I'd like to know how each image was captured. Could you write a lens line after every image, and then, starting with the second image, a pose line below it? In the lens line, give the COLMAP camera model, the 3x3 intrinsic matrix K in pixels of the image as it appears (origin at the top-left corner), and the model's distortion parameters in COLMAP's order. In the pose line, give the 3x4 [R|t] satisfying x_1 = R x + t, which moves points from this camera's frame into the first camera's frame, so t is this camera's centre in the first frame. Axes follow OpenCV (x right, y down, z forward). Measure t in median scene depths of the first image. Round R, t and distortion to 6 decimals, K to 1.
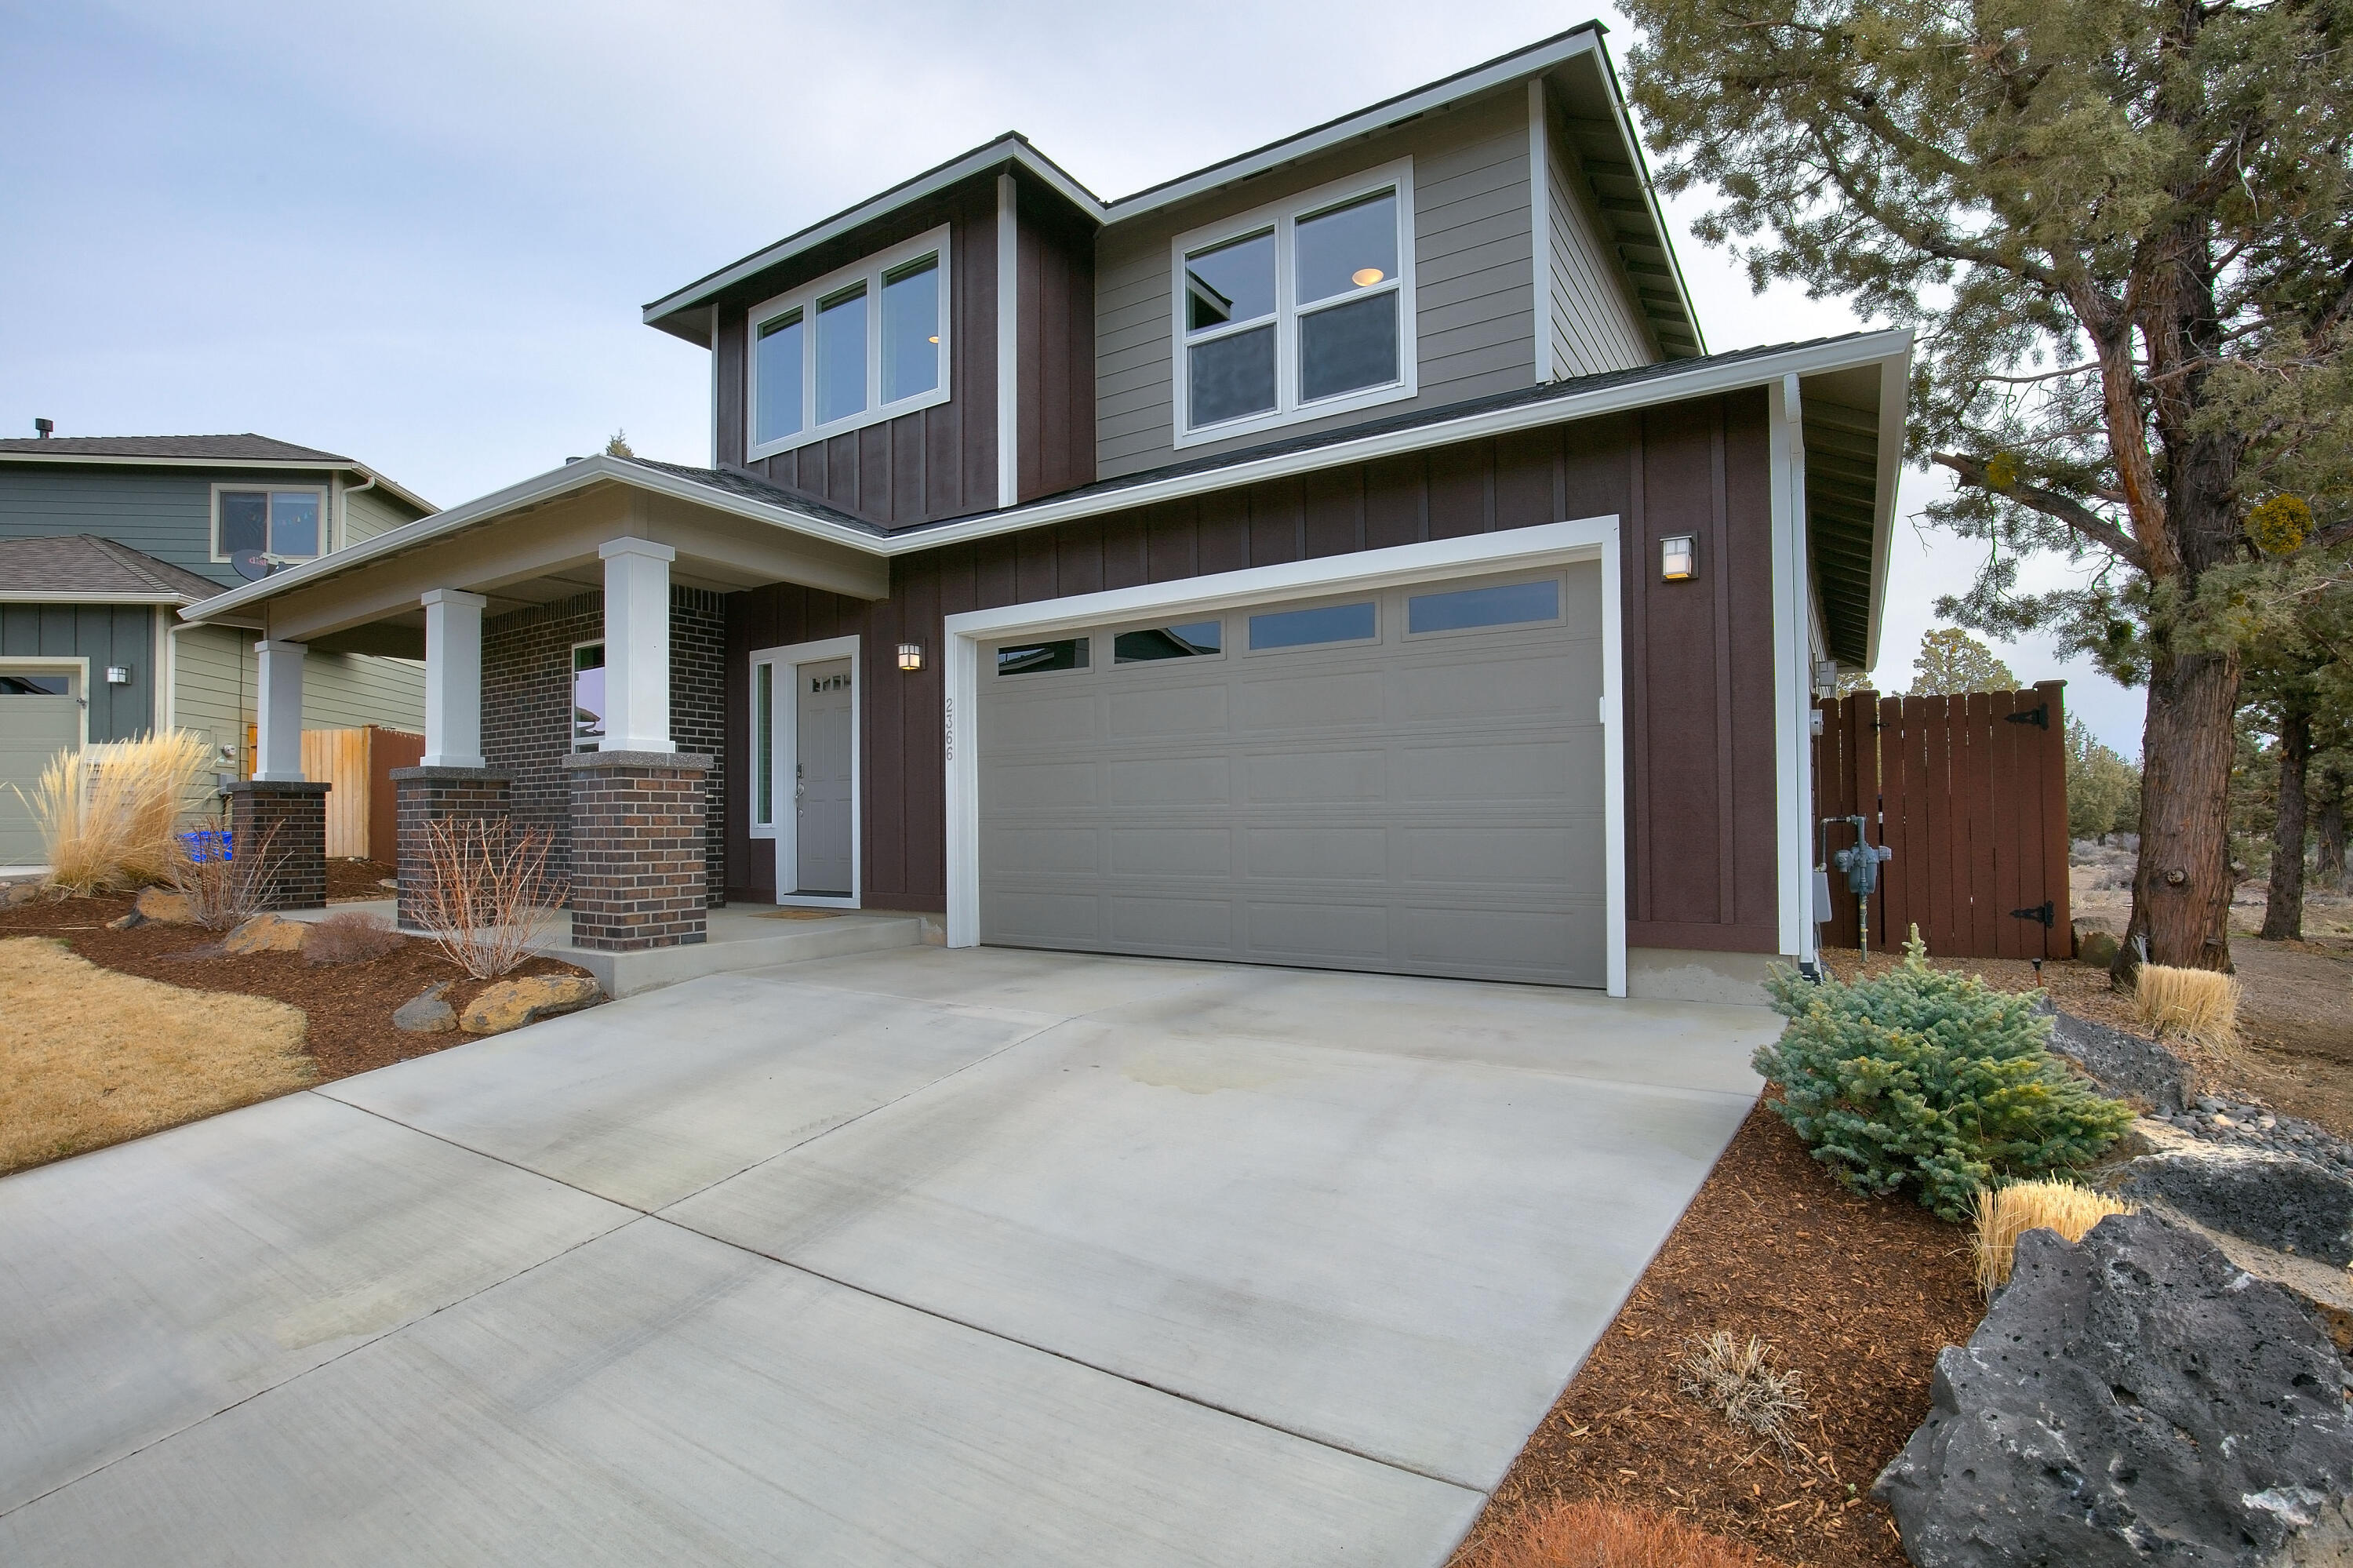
lens RADIAL K [[1105.6, 0, 1099.0], [0, 1105.6, 814.9], [0, 0, 1]] dist [-0.020720, 0.000641]
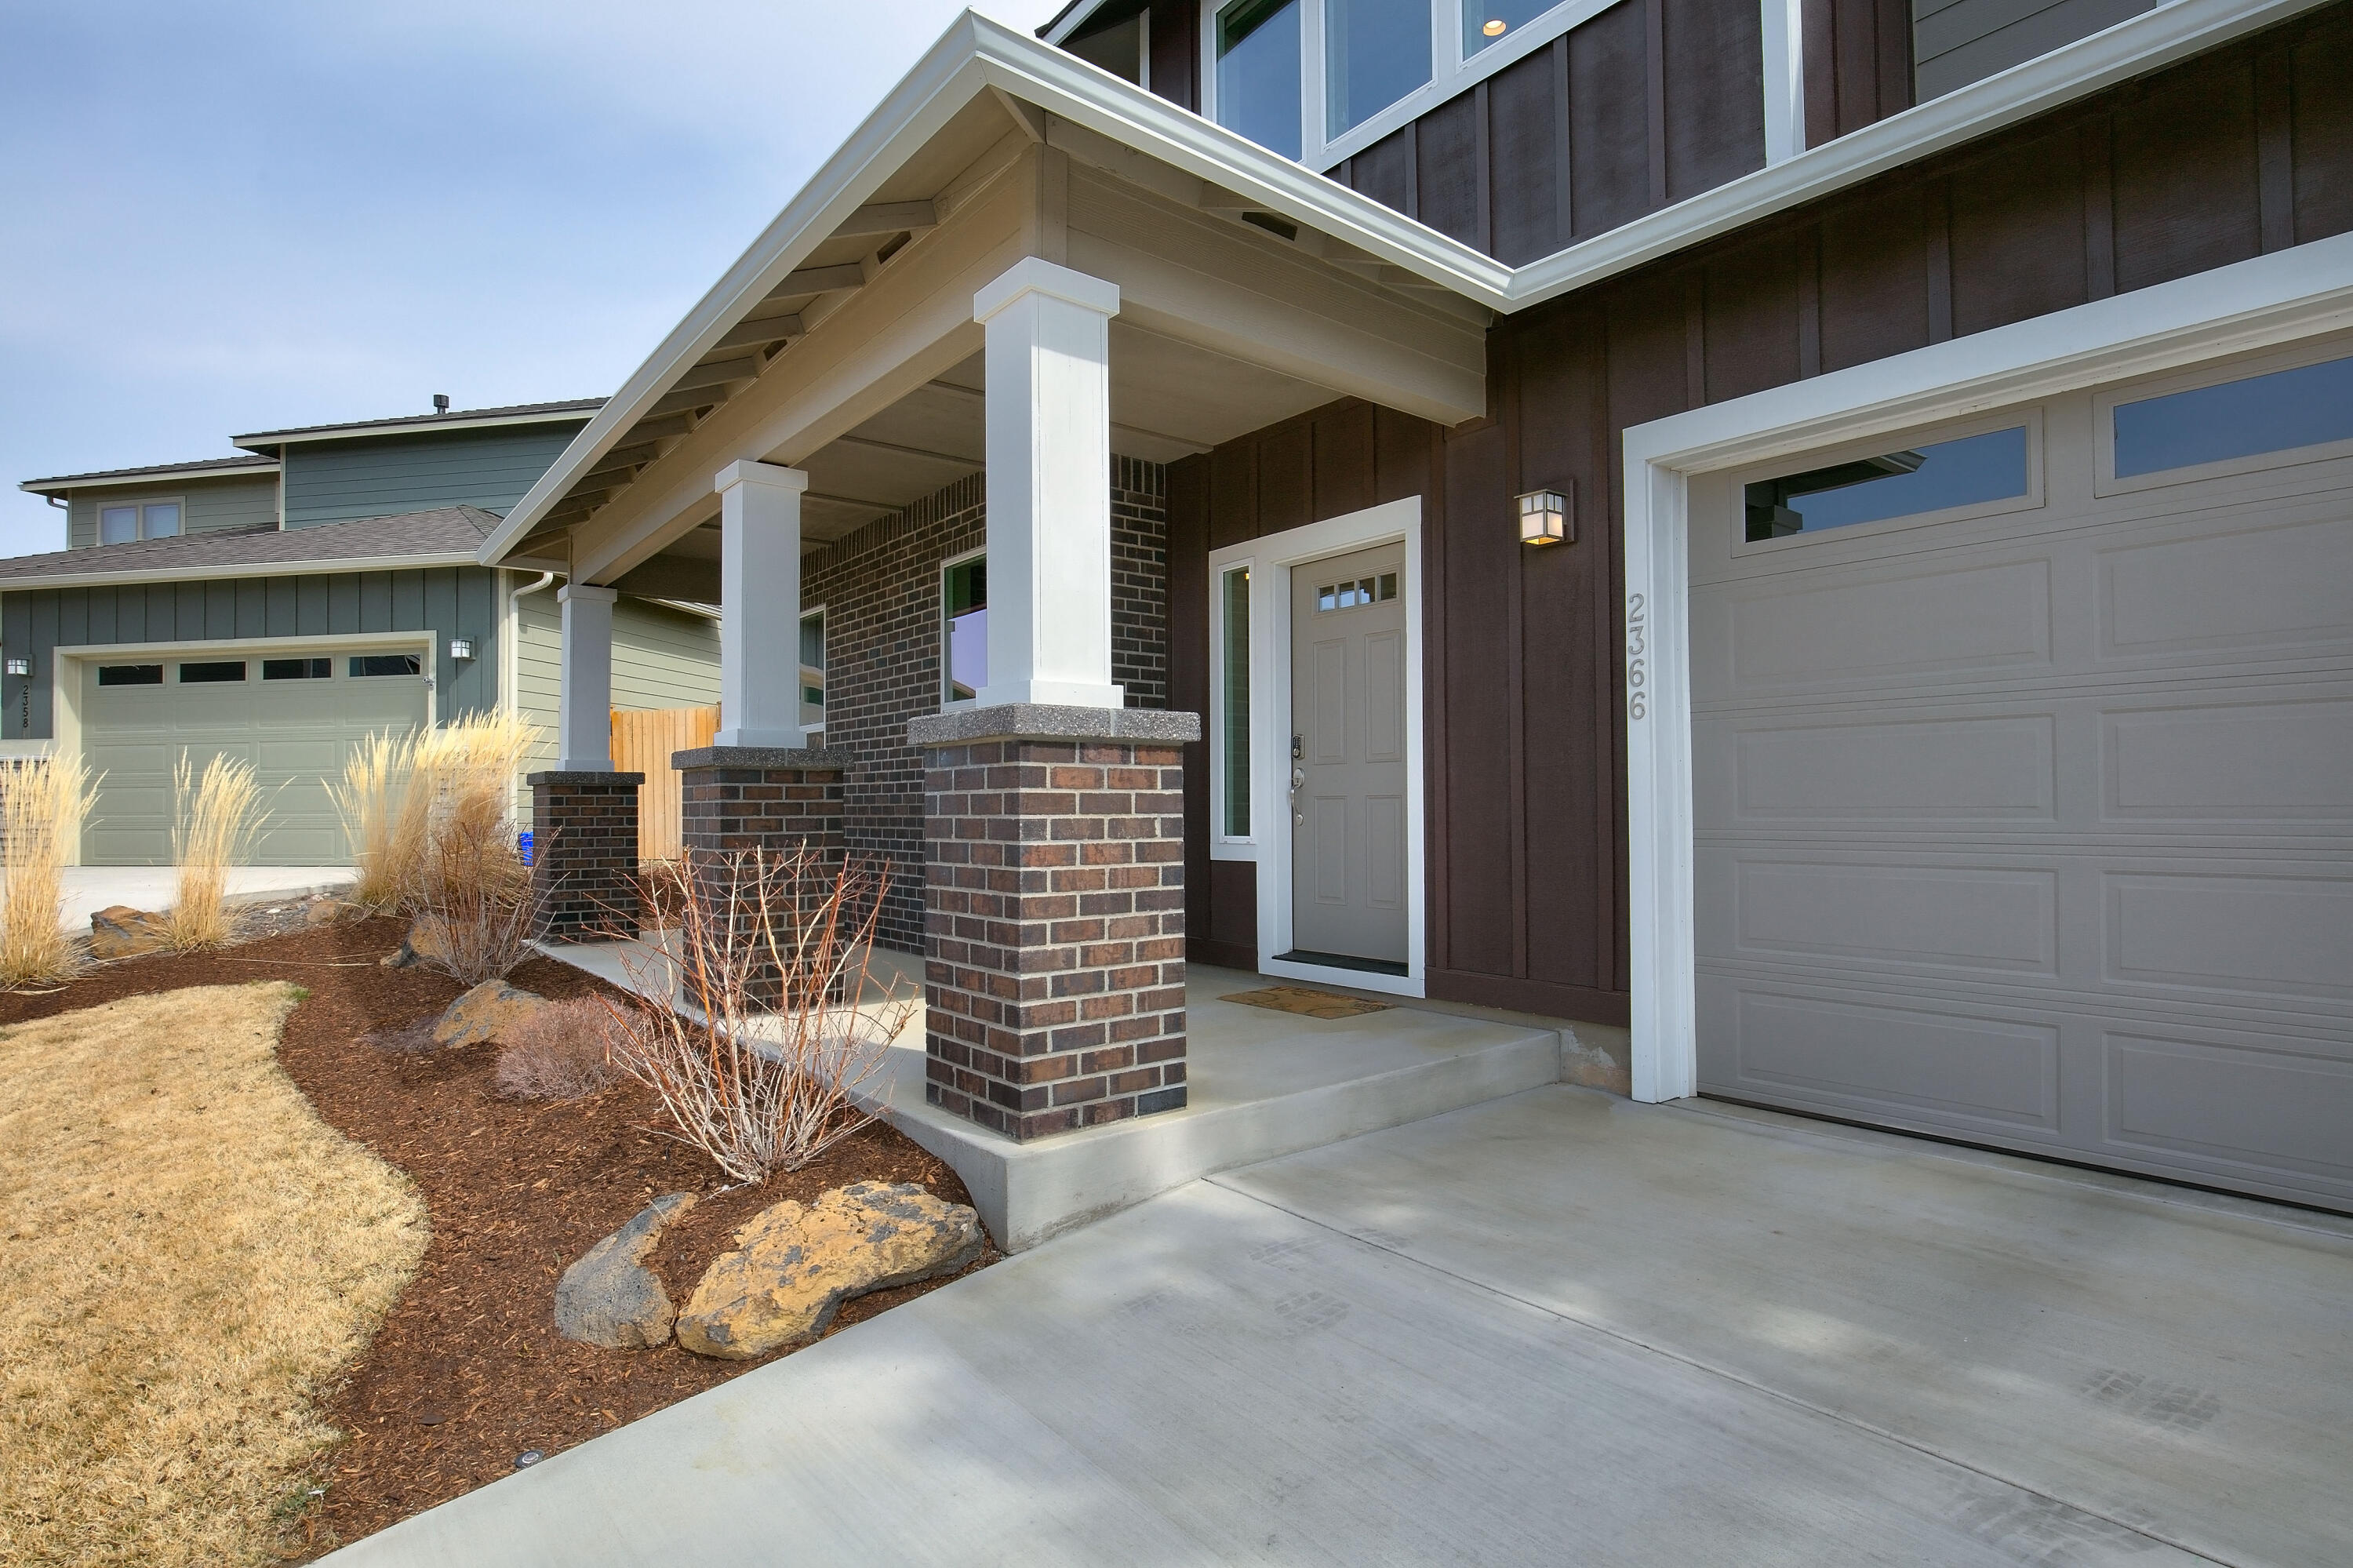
lens RADIAL K [[1198.6, 0, 1176.5], [0, 1198.6, 784.0], [0, 0, 1]] dist [0.001142, 0.000197]
pose [[0.964754, -0.006820, -0.263065, -0.201669], [0.003984, 0.999928, -0.011316, -0.016163], [0.263124, 0.009869, 0.964712, 0.450527]]
